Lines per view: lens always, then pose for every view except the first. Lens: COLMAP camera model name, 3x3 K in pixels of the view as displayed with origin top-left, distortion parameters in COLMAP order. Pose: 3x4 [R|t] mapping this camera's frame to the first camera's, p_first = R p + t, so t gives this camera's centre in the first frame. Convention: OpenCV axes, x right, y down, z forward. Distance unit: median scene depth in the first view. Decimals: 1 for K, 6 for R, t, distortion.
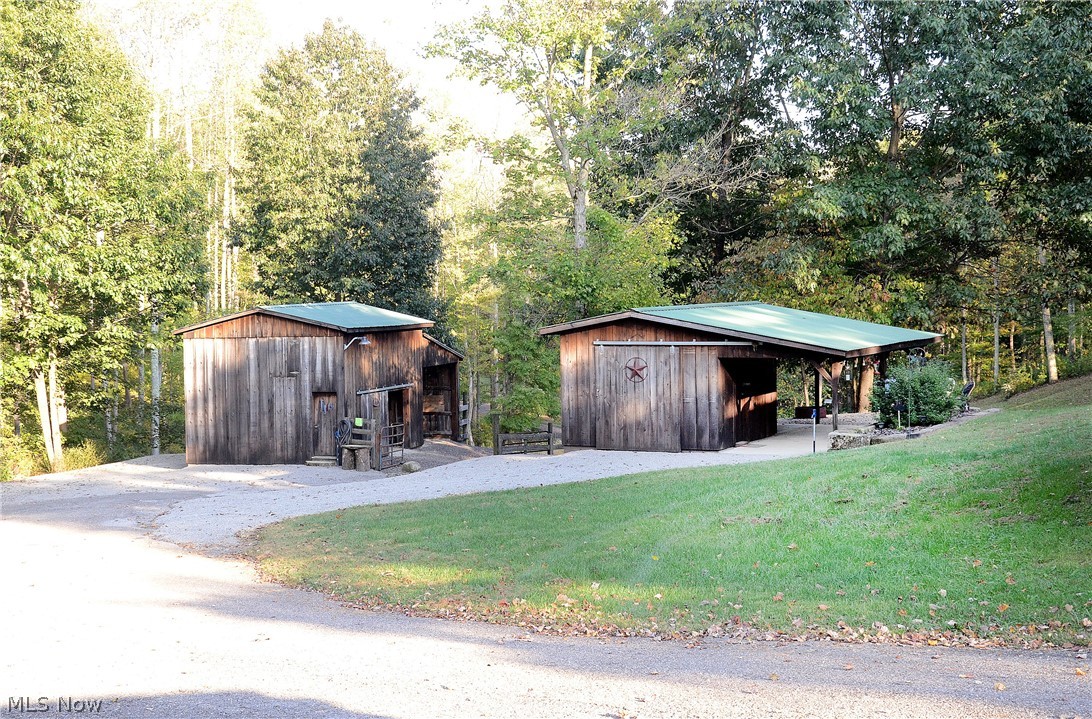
lens RADIAL K [[1785.8, 0, 546.0], [0, 1785.8, 359.3], [0, 0, 1]] dist [0.001844, 0.000000]
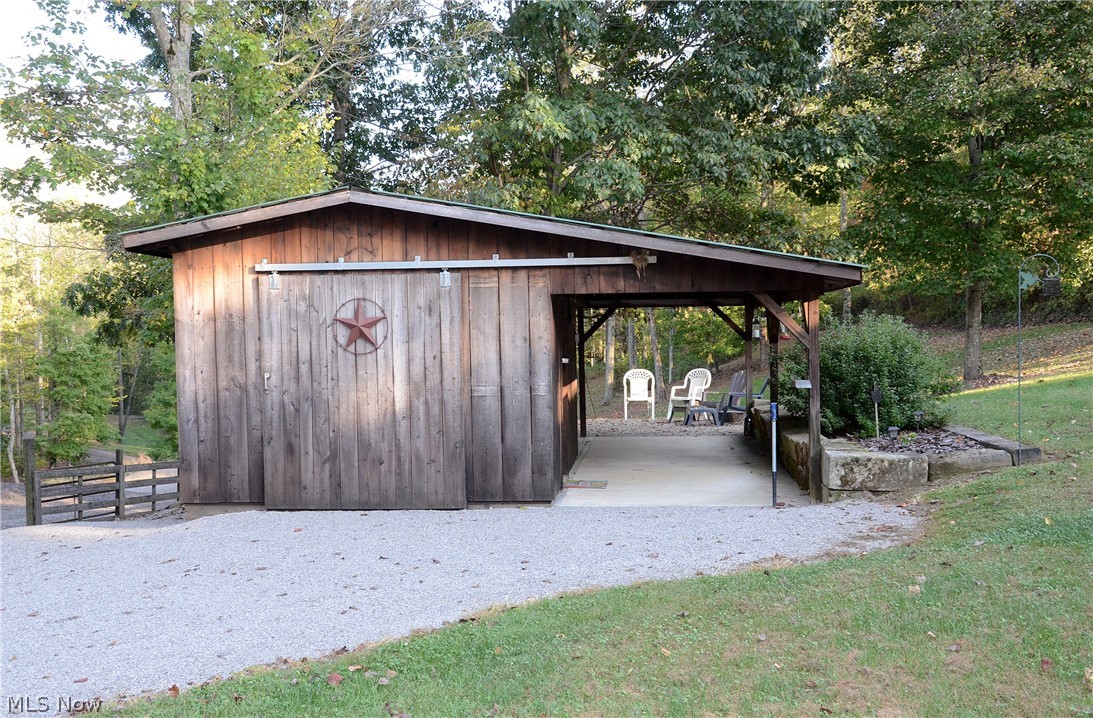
lens RADIAL K [[1190.0, 0, 553.3], [0, 1190.0, 385.4], [0, 0, 1]] dist [0.046286, 0.000000]
pose [[0.931347, -0.018325, 0.363672, -0.012286], [0.021299, 0.999764, -0.004169, 0.022540], [-0.363510, 0.011628, 0.931518, 0.703030]]
